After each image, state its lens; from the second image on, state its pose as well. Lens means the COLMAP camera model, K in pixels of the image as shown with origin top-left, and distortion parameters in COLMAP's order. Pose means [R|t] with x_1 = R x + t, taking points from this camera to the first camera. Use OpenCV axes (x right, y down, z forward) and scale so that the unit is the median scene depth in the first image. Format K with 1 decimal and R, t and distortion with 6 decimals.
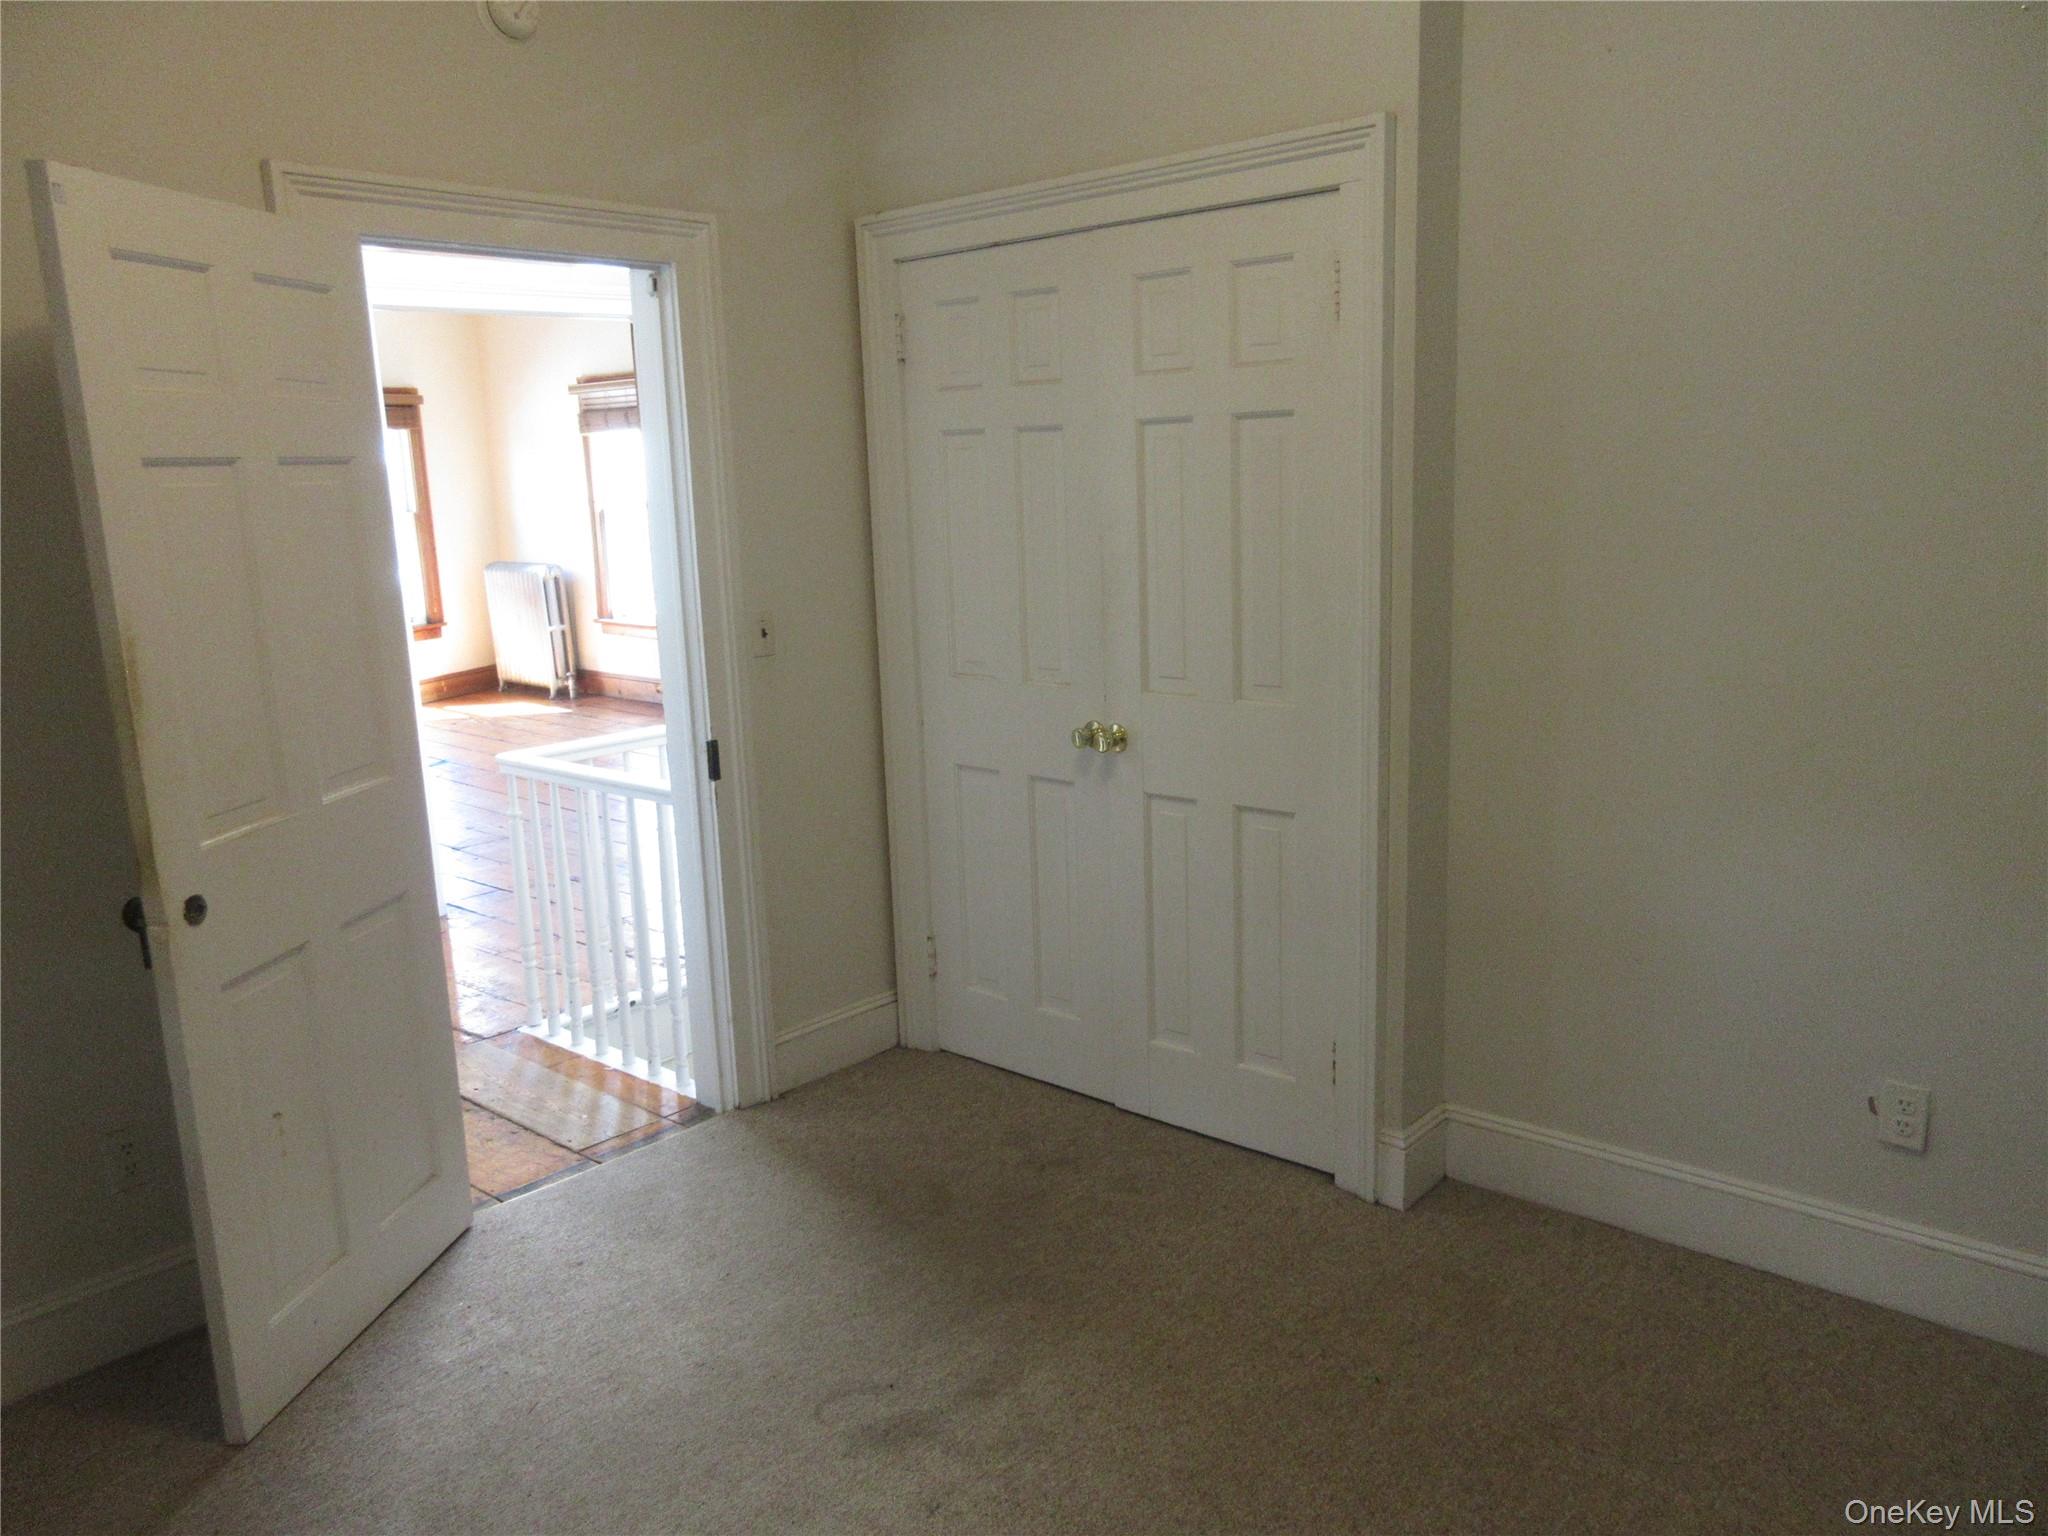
lens RADIAL K [[1534.4, 0, 1024.0], [0, 1534.4, 768.0], [0, 0, 1]] dist [-0.002142, -0.004119]
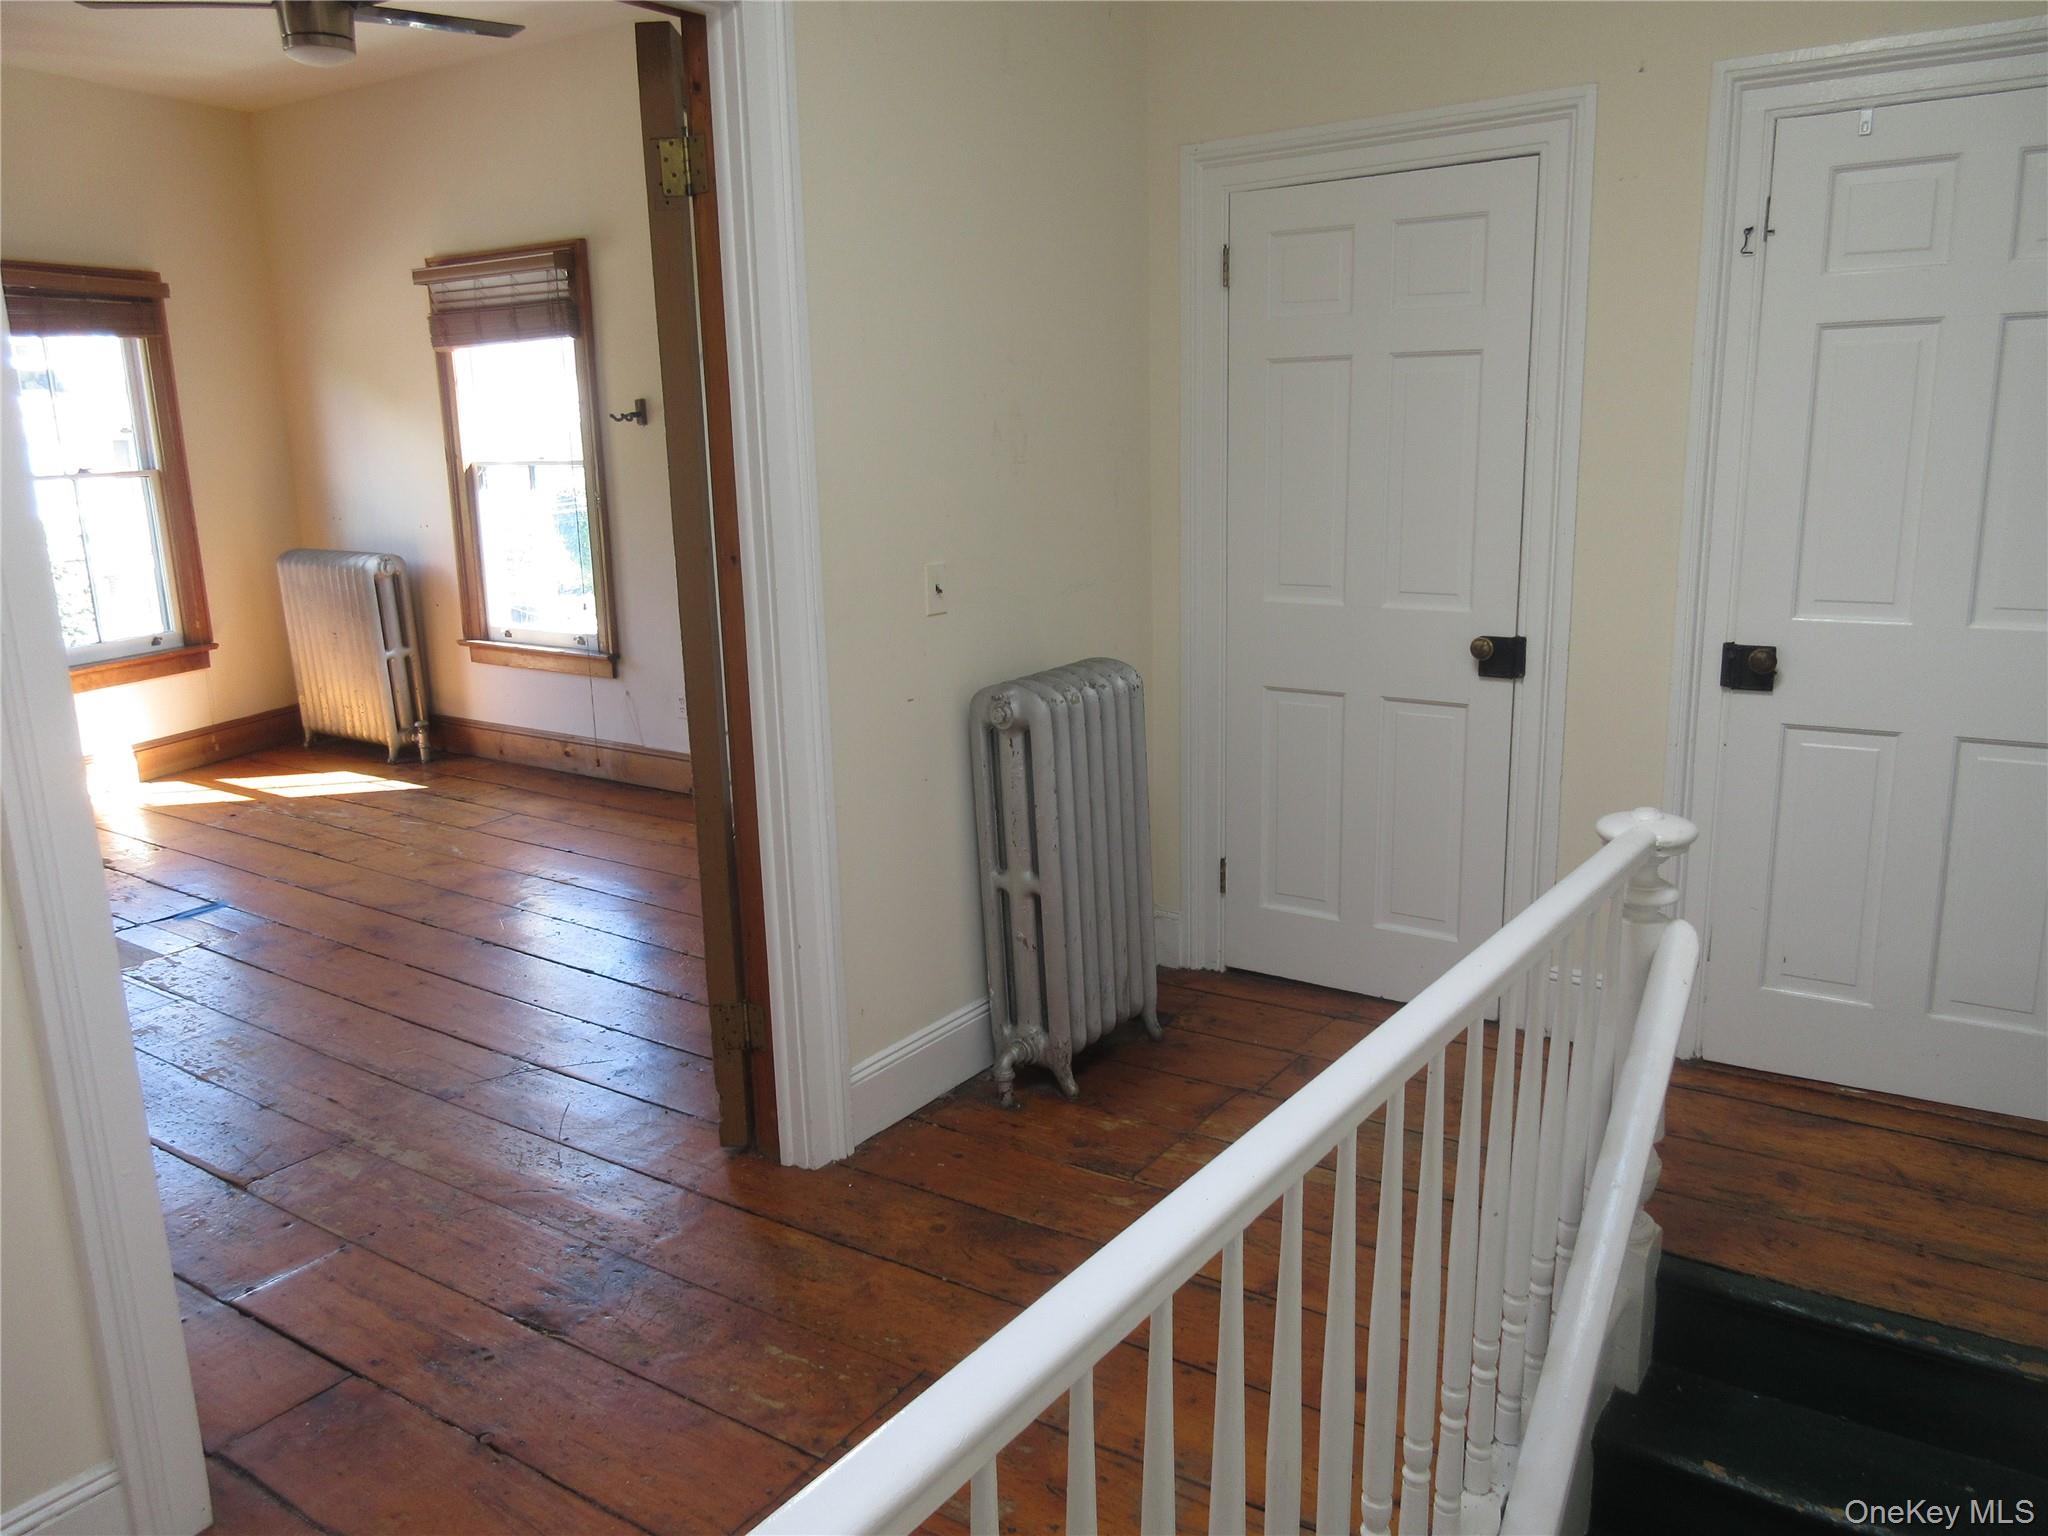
lens RADIAL K [[1534.4, 0, 1024.0], [0, 1534.4, 768.0], [0, 0, 1]] dist [-0.002142, -0.004119]
pose [[0.992698, -0.012400, 0.119985, -0.122740], [0.009691, 0.999685, 0.023133, -0.055943], [-0.120234, -0.021801, 0.992506, 0.332726]]
